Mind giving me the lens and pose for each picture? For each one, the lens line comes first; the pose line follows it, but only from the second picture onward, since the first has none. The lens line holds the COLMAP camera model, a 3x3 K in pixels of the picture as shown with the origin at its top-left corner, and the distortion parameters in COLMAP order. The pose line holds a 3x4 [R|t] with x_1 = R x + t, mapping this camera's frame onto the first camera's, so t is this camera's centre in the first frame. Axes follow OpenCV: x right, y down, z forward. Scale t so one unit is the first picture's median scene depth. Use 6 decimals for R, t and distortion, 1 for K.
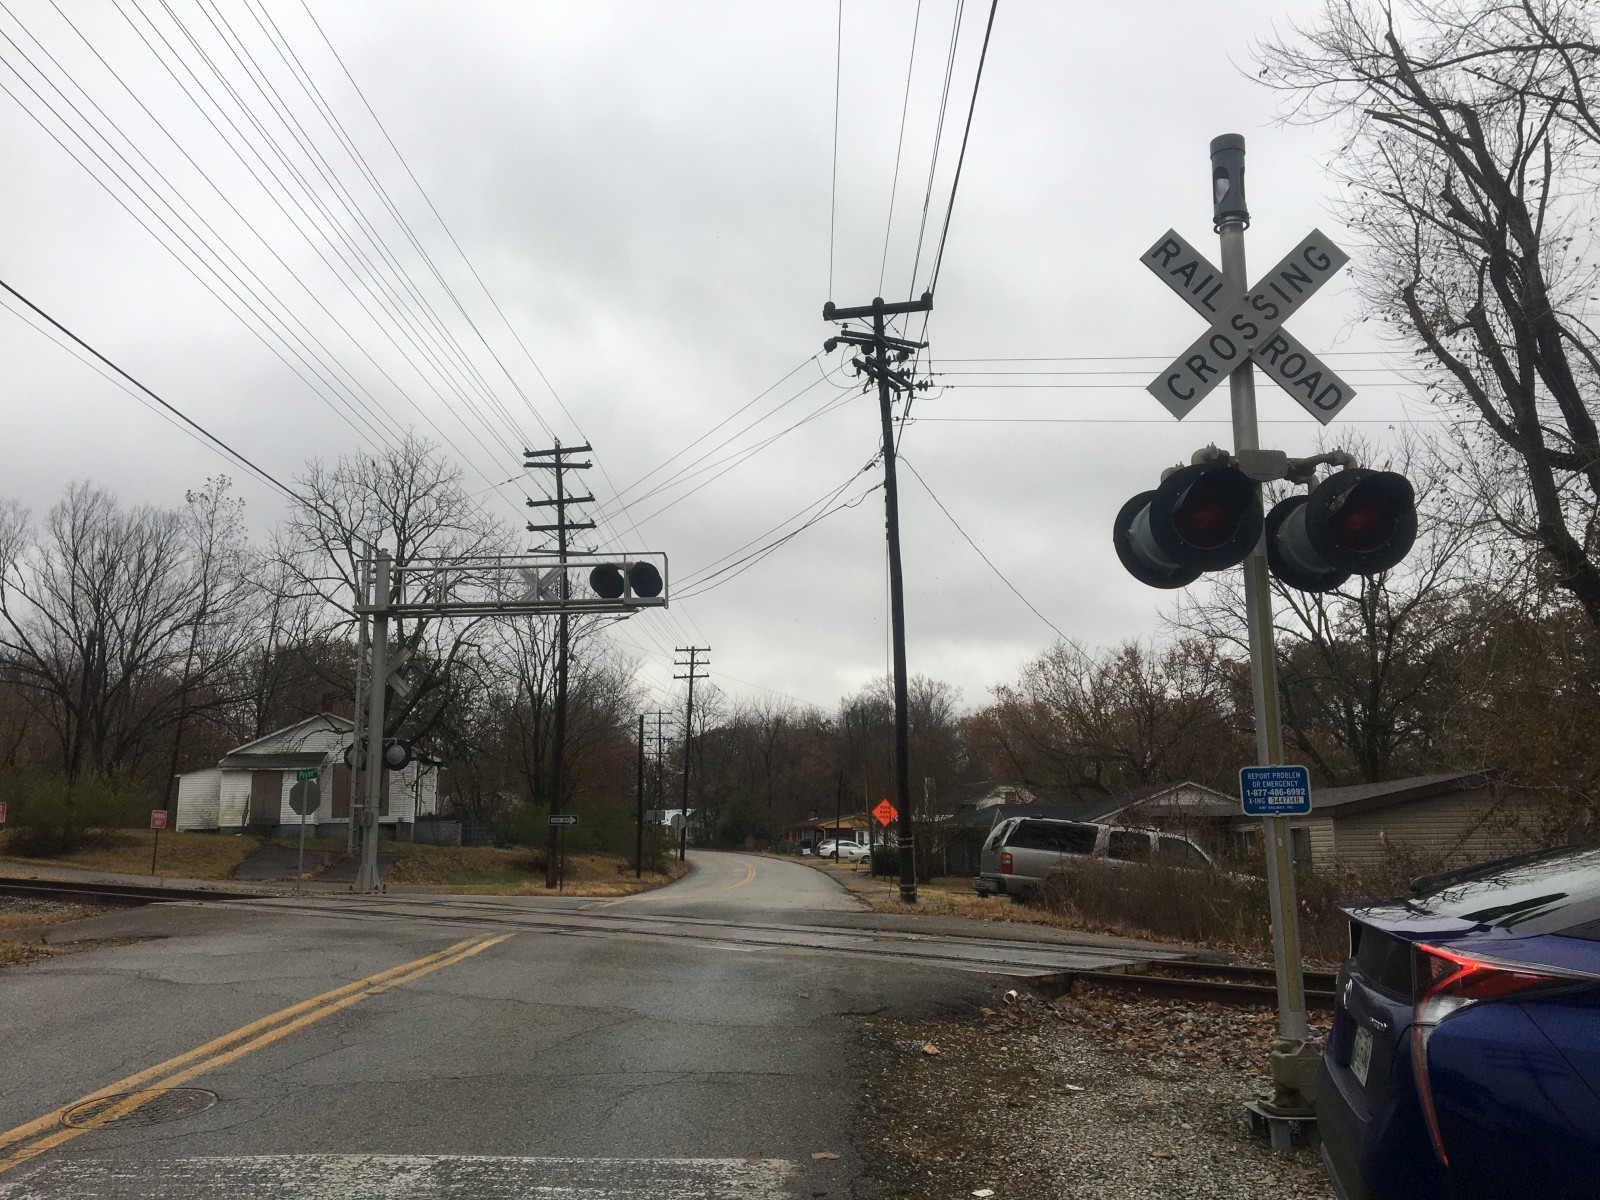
lens RADIAL K [[1367.5, 0, 776.0], [0, 1367.5, 605.8], [0, 0, 1]] dist [0.093966, -0.152142]
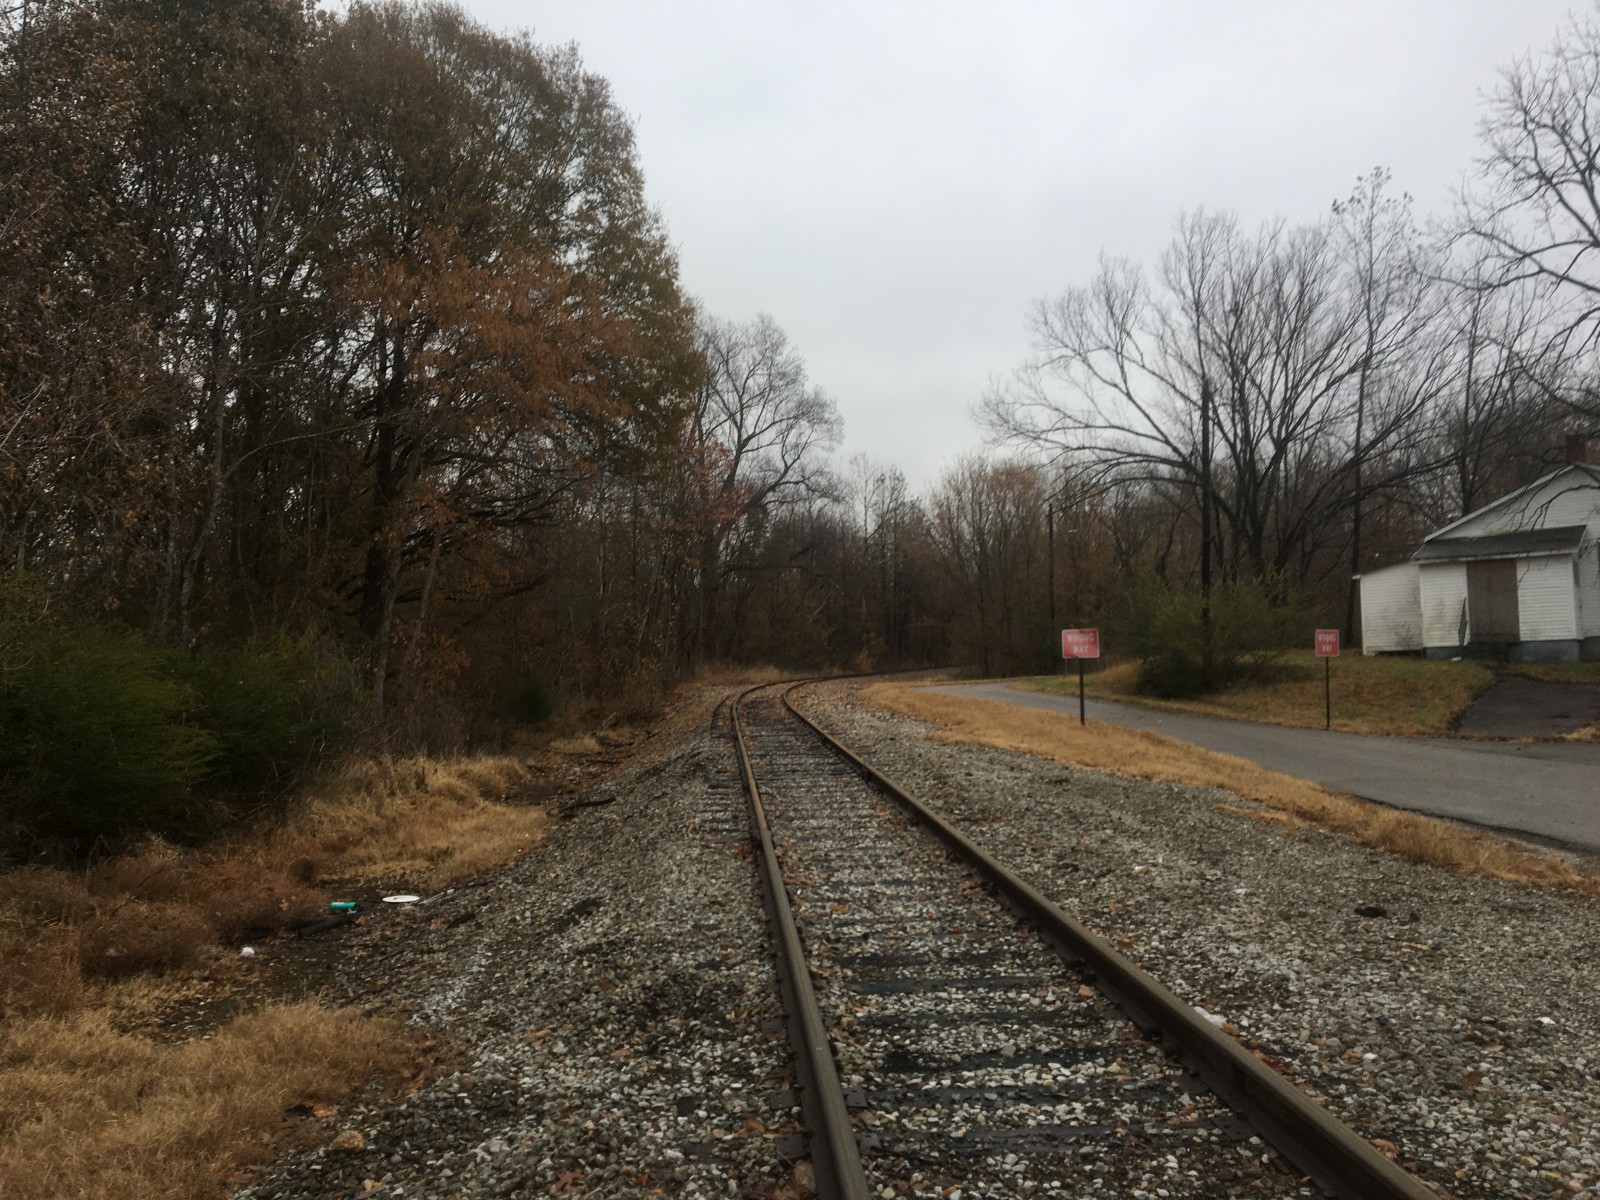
lens RADIAL K [[1383.3, 0, 799.7], [0, 1383.3, 625.7], [0, 0, 1]] dist [0.086391, -0.124252]
pose [[0.696656, -0.041682, -0.716194, -0.270959], [0.150422, 0.984606, 0.089014, 0.092253], [0.701459, -0.169743, 0.692202, 0.683320]]
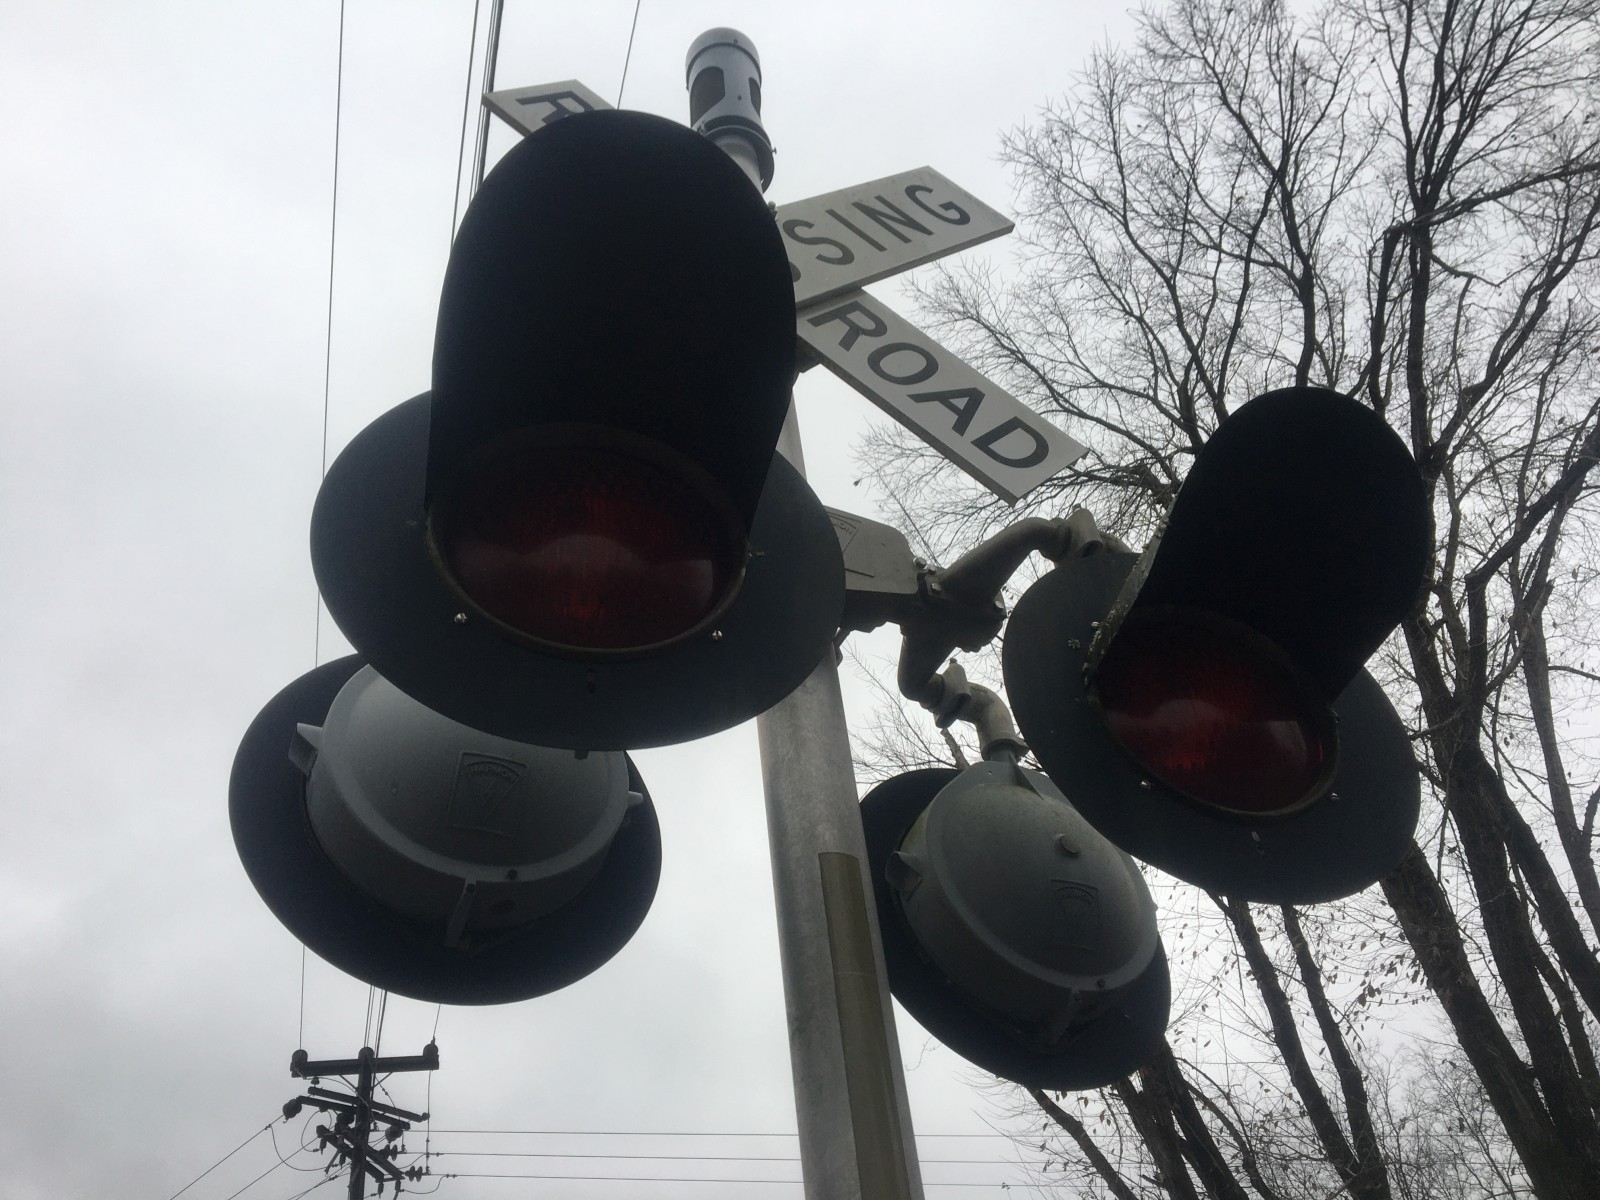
lens RADIAL K [[1365.6, 0, 793.7], [0, 1365.6, 600.8], [0, 0, 1]] dist [0.112235, -0.169893]
pose [[0.954027, 0.142923, 0.263448, 0.059470], [0.030974, 0.827262, -0.560961, 0.013077], [-0.298115, 0.543332, 0.784804, 0.171906]]
